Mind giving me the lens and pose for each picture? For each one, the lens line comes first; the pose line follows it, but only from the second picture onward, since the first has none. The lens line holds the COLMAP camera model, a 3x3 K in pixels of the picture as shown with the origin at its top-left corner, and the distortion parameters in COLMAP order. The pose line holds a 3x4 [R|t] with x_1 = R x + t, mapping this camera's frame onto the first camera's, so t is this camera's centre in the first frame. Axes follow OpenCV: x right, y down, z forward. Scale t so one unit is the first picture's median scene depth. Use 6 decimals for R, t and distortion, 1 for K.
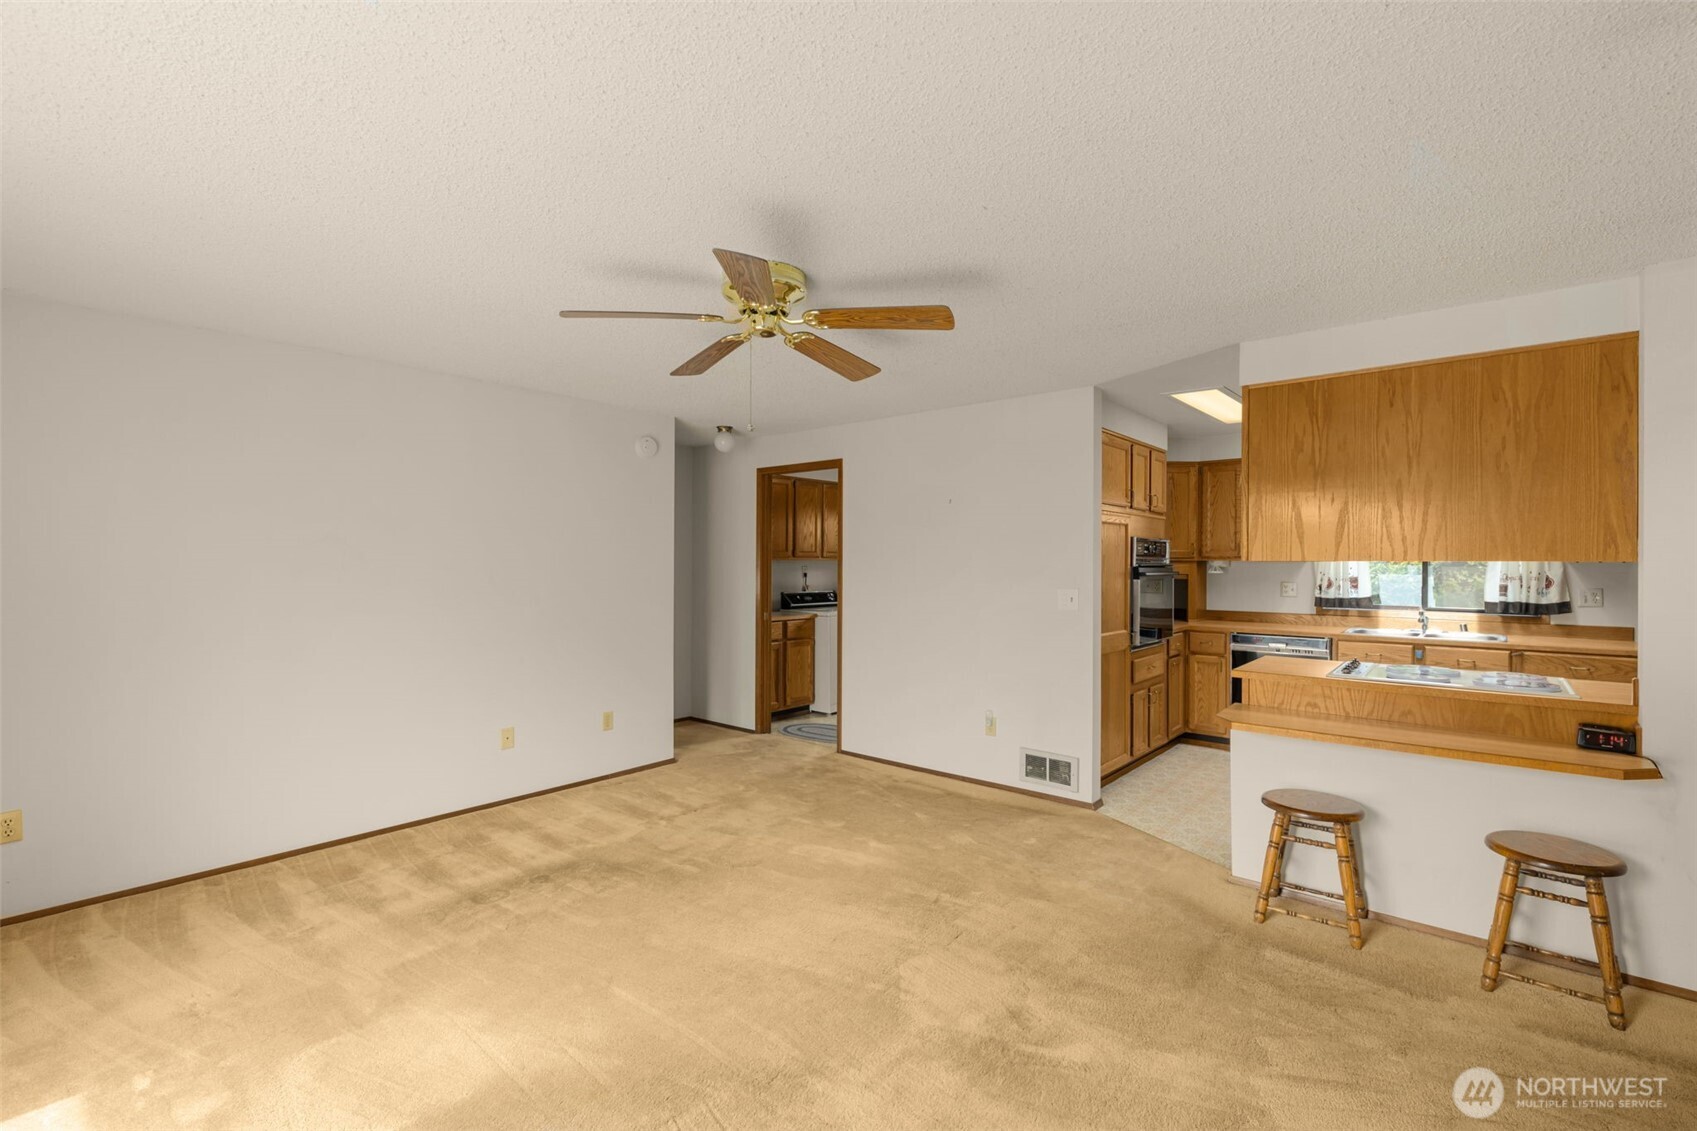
lens RADIAL K [[758.8, 0, 850.6], [0, 758.8, 564.5], [0, 0, 1]] dist [0.010588, -0.006071]
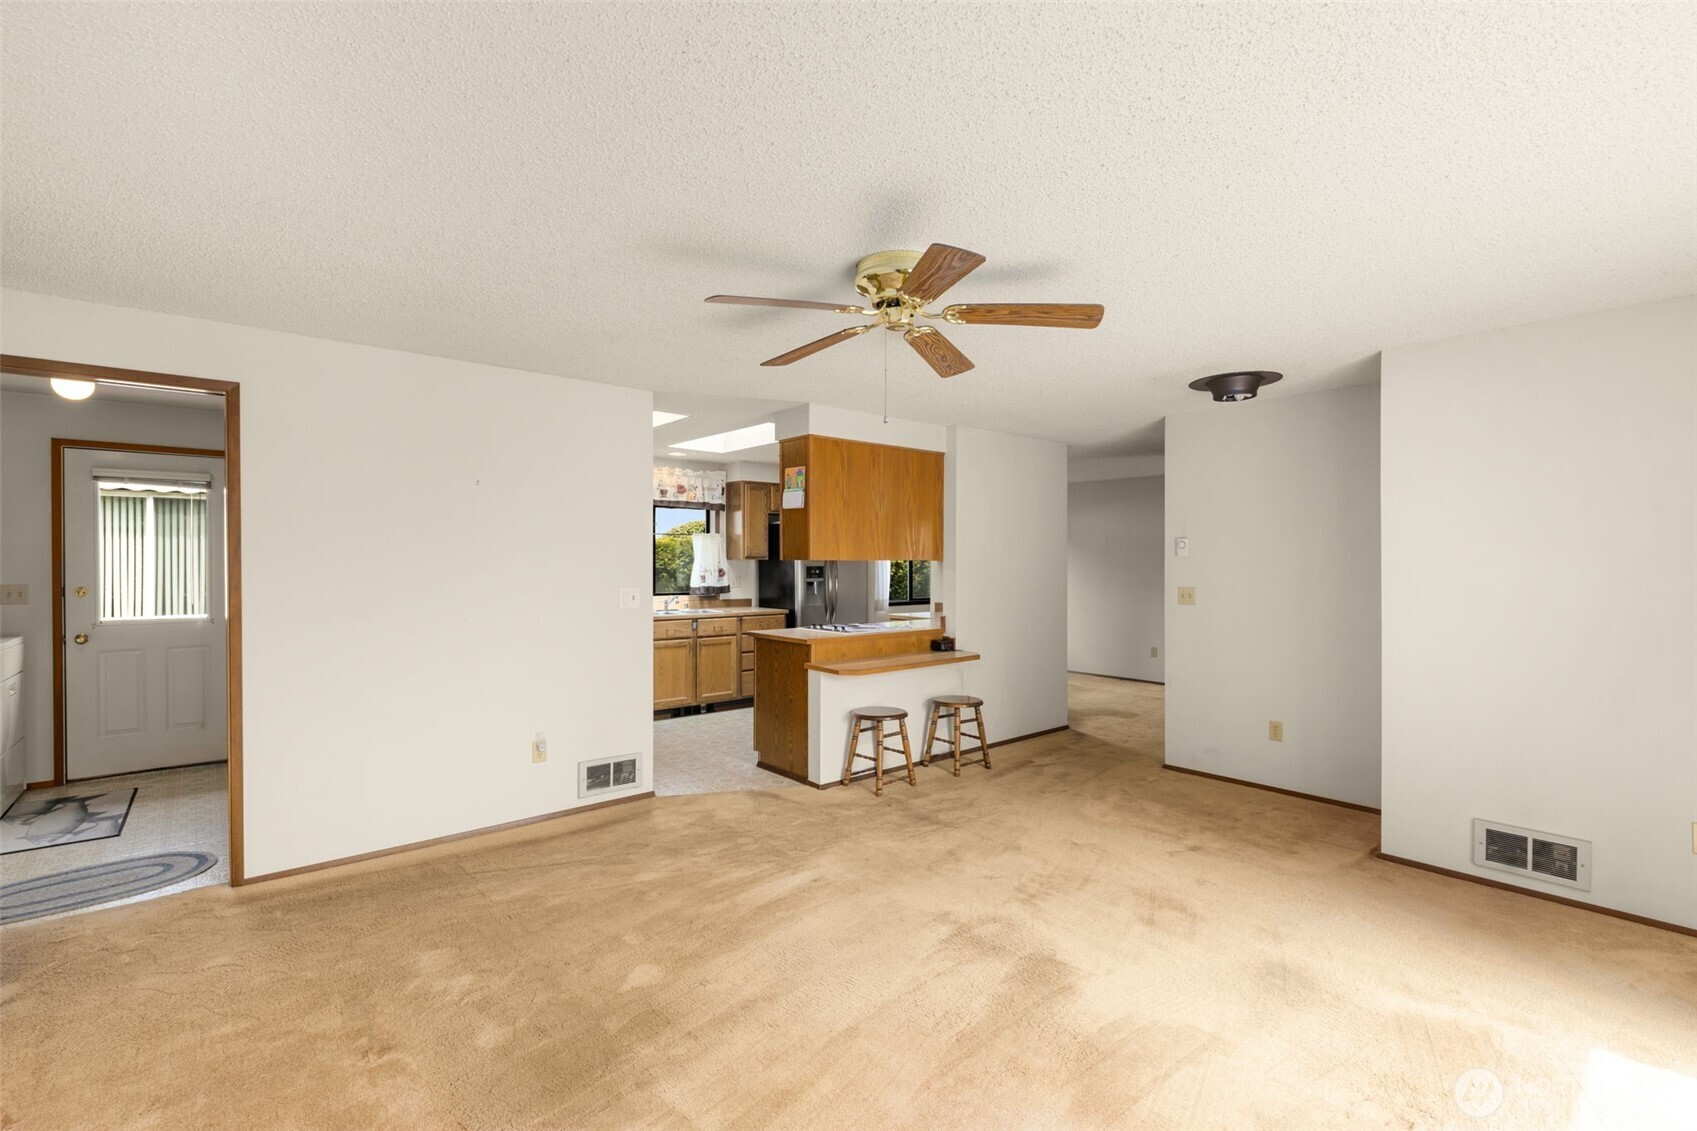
lens RADIAL K [[758.8, 0, 860.7], [0, 758.8, 570.0], [0, 0, 1]] dist [0.010588, -0.006071]
pose [[0.139913, -0.013465, 0.990072, -0.755389], [0.000269, 0.999908, 0.013561, -0.004818], [-0.990164, -0.001631, 0.139904, 0.636020]]
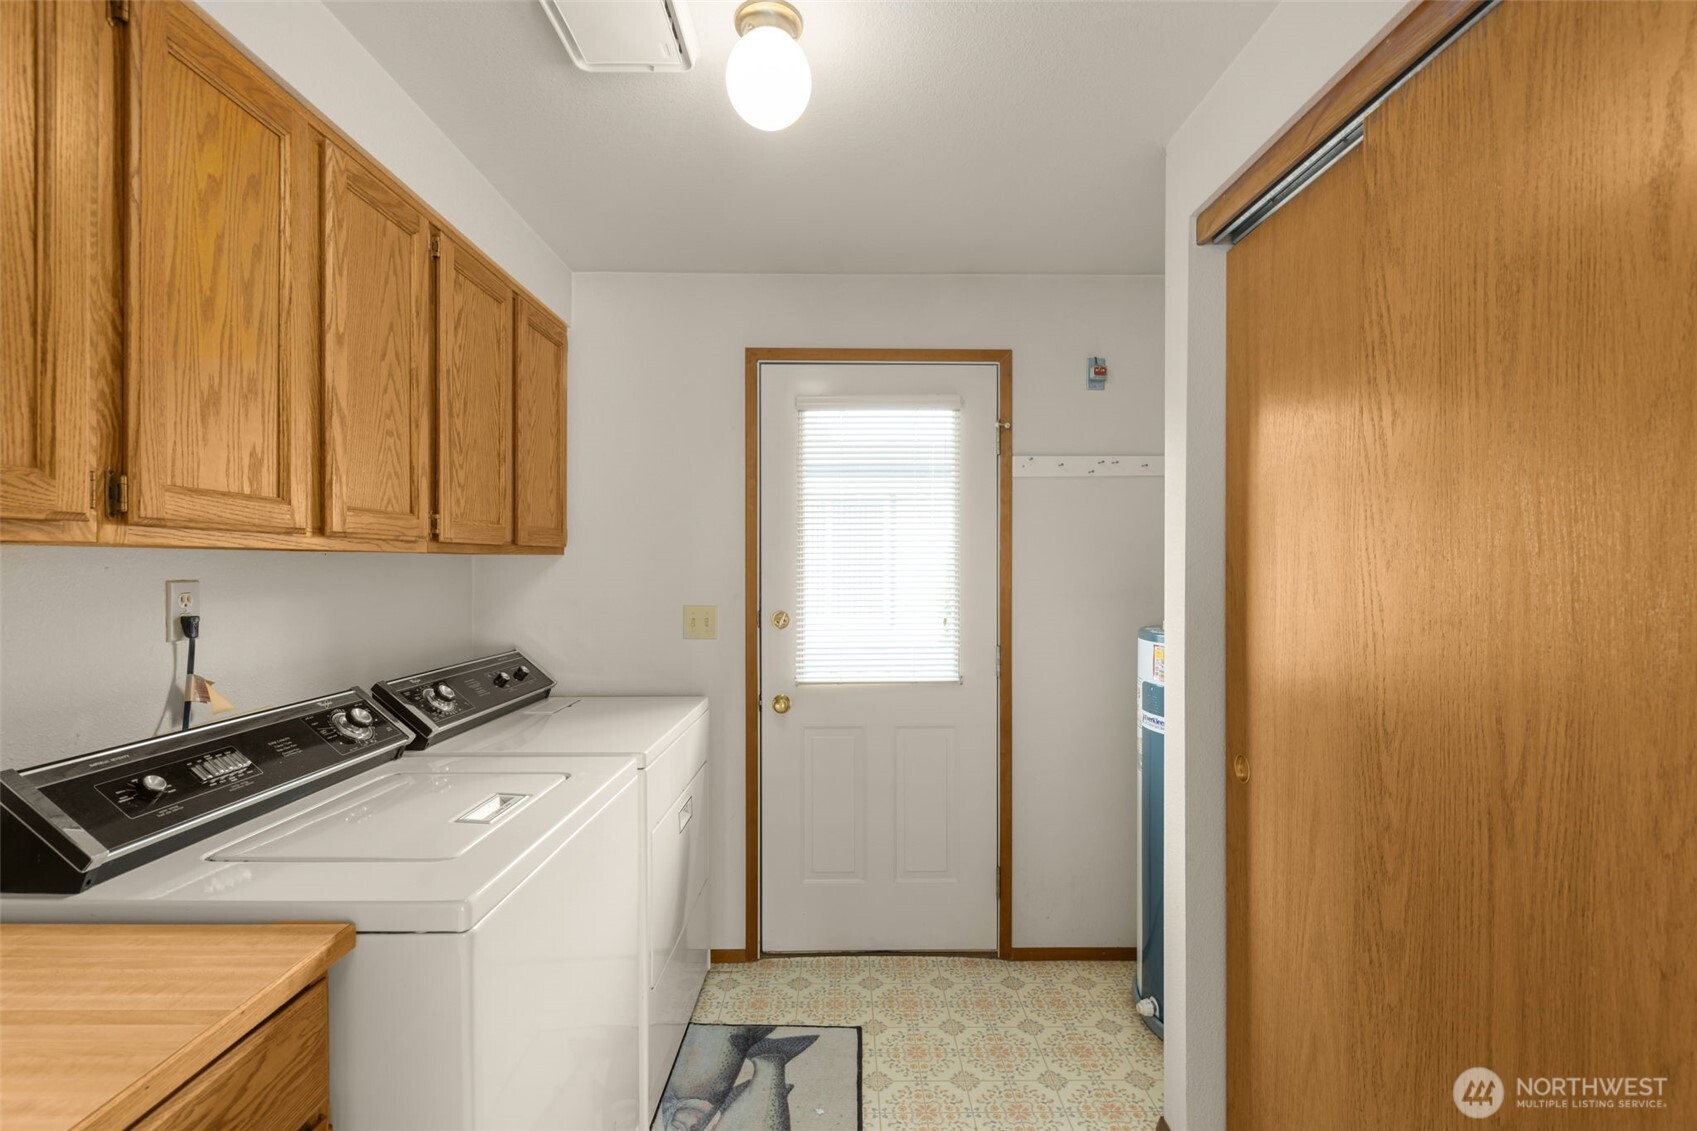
lens RADIAL K [[758.8, 0, 852.3], [0, 758.8, 565.4], [0, 0, 1]] dist [0.010588, -0.006071]
pose [[0.749206, -0.004790, 0.662319, -0.122473], [0.005908, 0.999982, 0.000549, -0.002096], [-0.662310, 0.003502, 0.749221, 1.494129]]
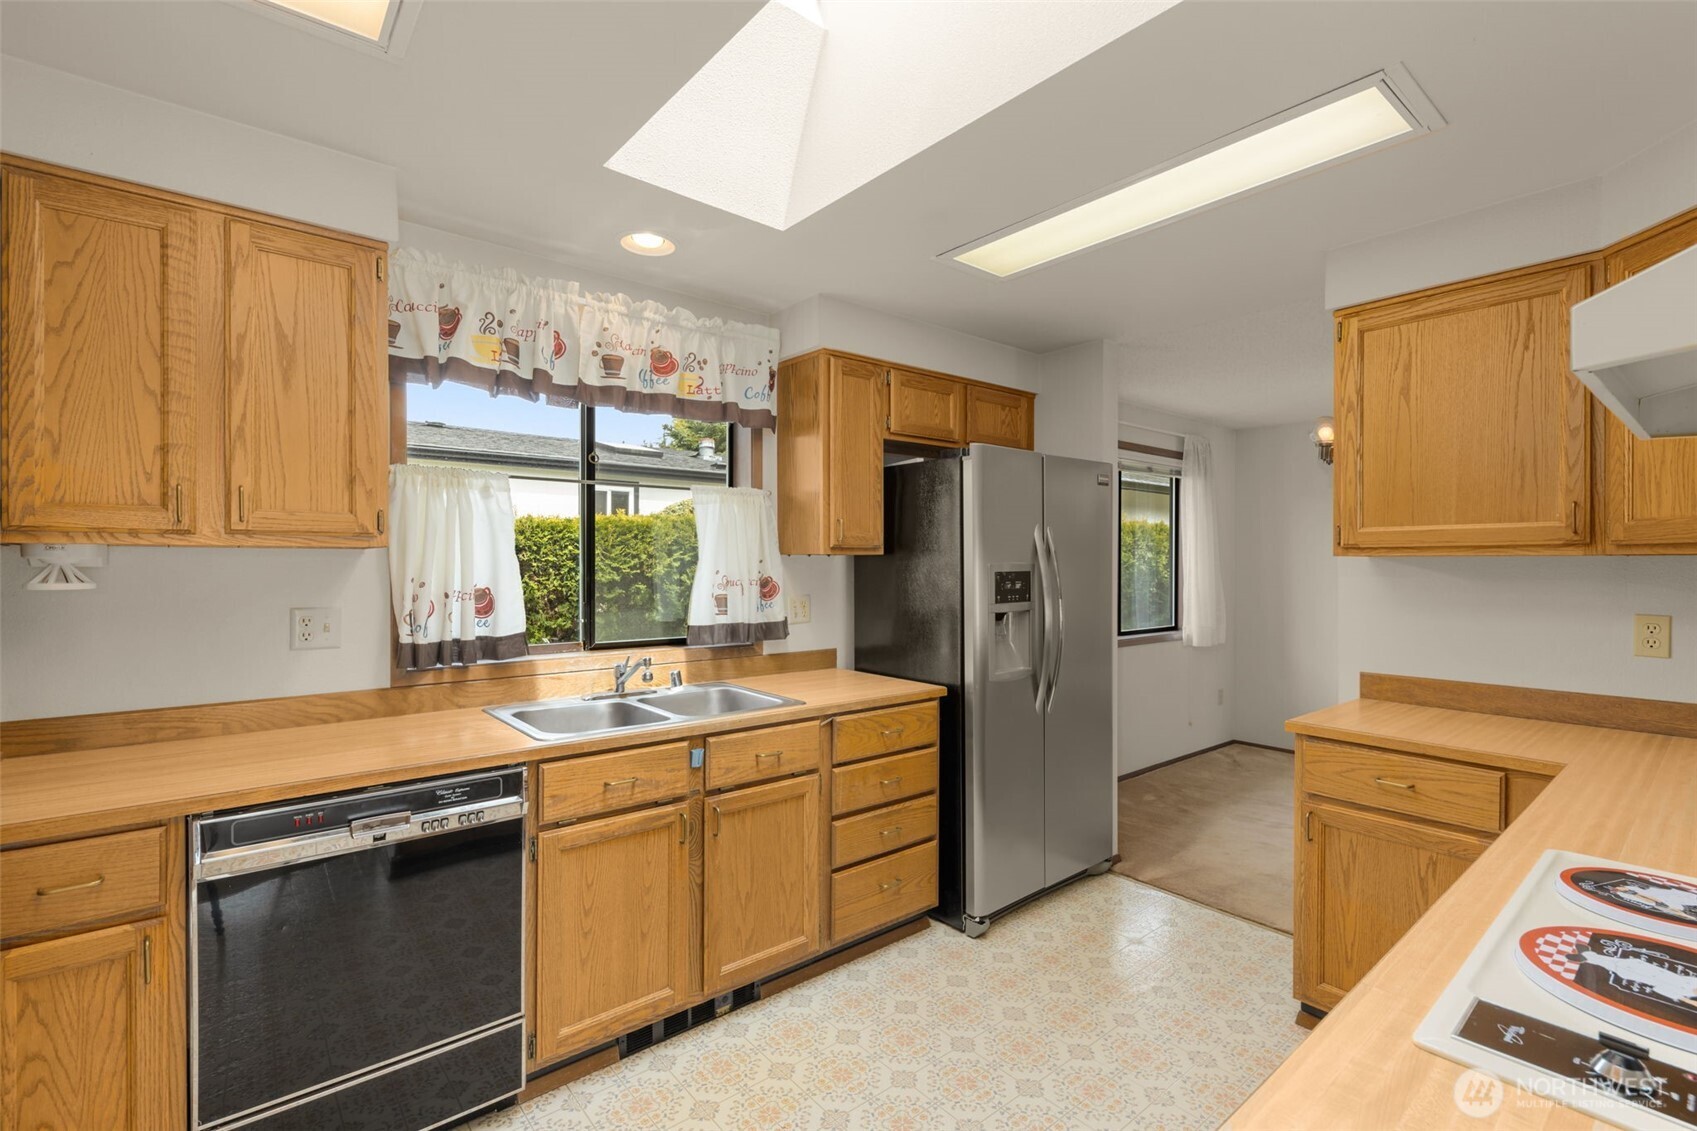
lens RADIAL K [[758.8, 0, 847.7], [0, 758.8, 566.1], [0, 0, 1]] dist [0.010588, -0.006071]
pose [[0.168565, -0.006033, 0.985672, 0.405836], [0.001095, 0.999982, 0.005933, 0.002189], [-0.985690, 0.000080, 0.168568, 1.062154]]
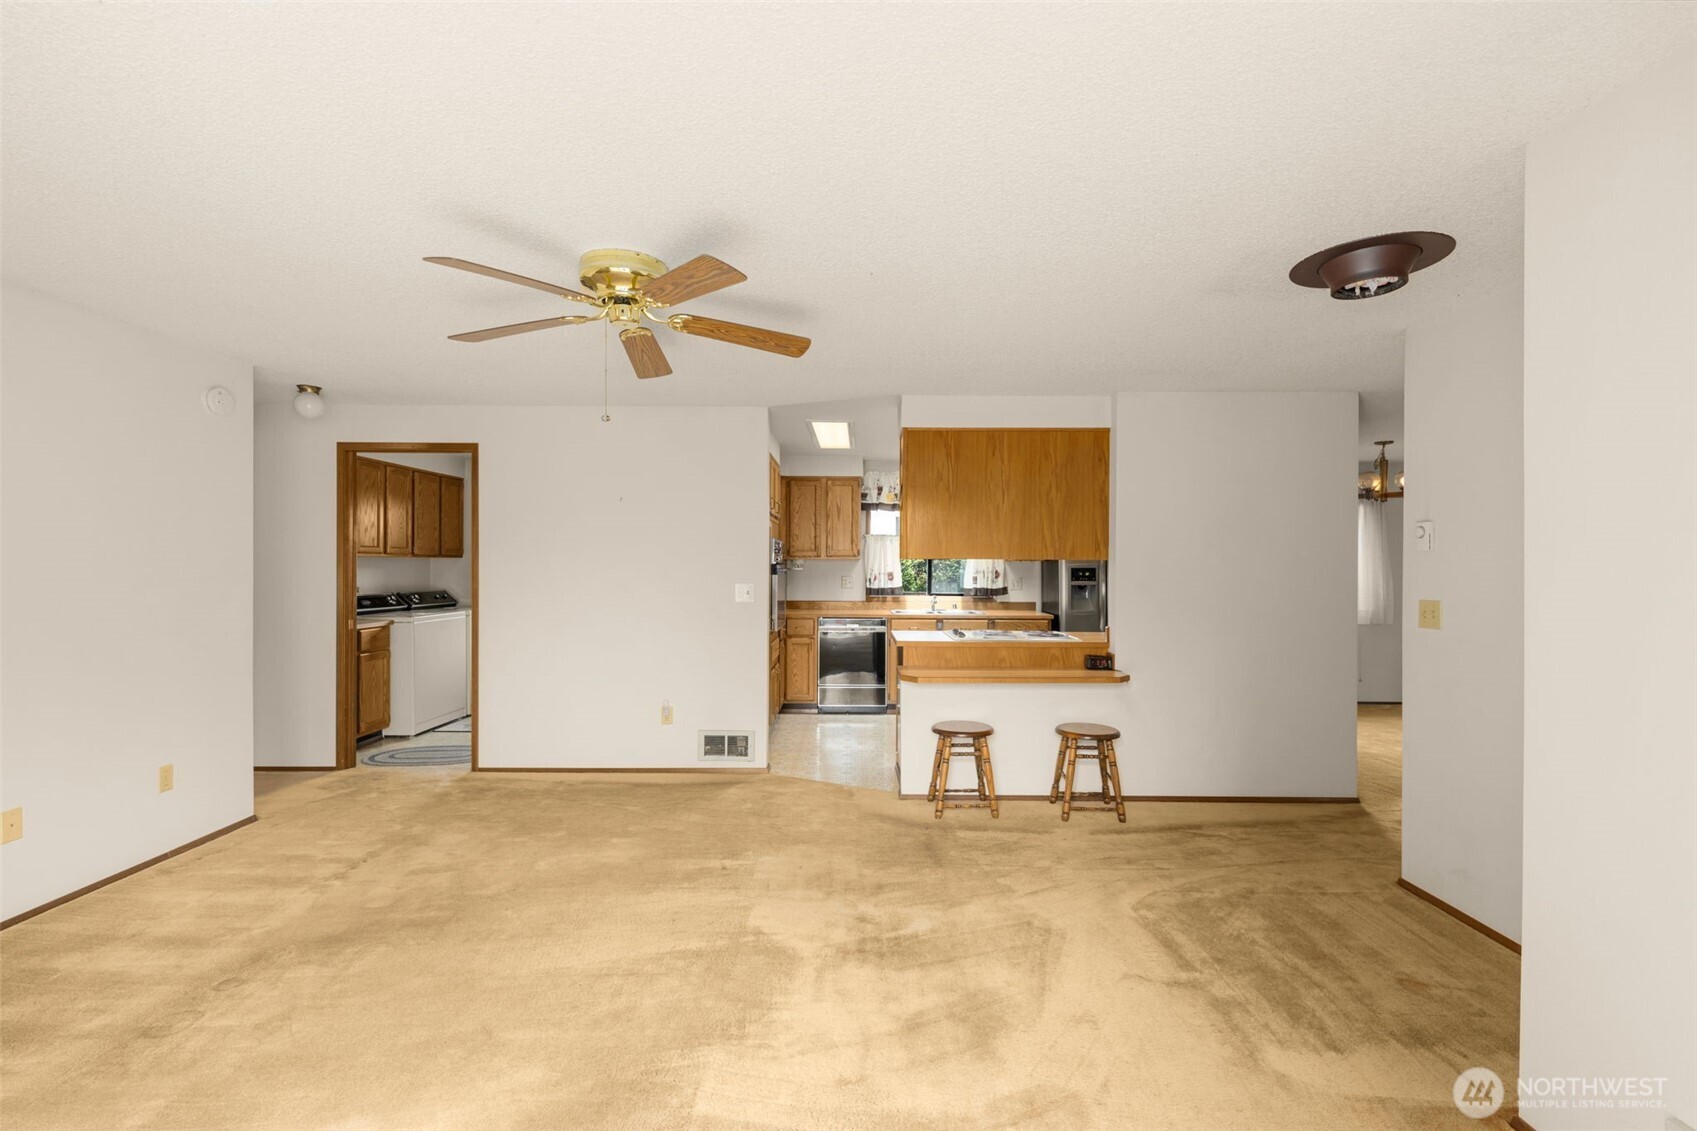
lens RADIAL K [[758.8, 0, 858.1], [0, 758.8, 570.7], [0, 0, 1]] dist [0.010588, -0.006071]
pose [[0.757526, -0.004771, 0.652787, -0.369355], [-0.000237, 0.999971, 0.007584, 0.005622], [-0.652805, -0.005899, 0.757503, 0.037270]]
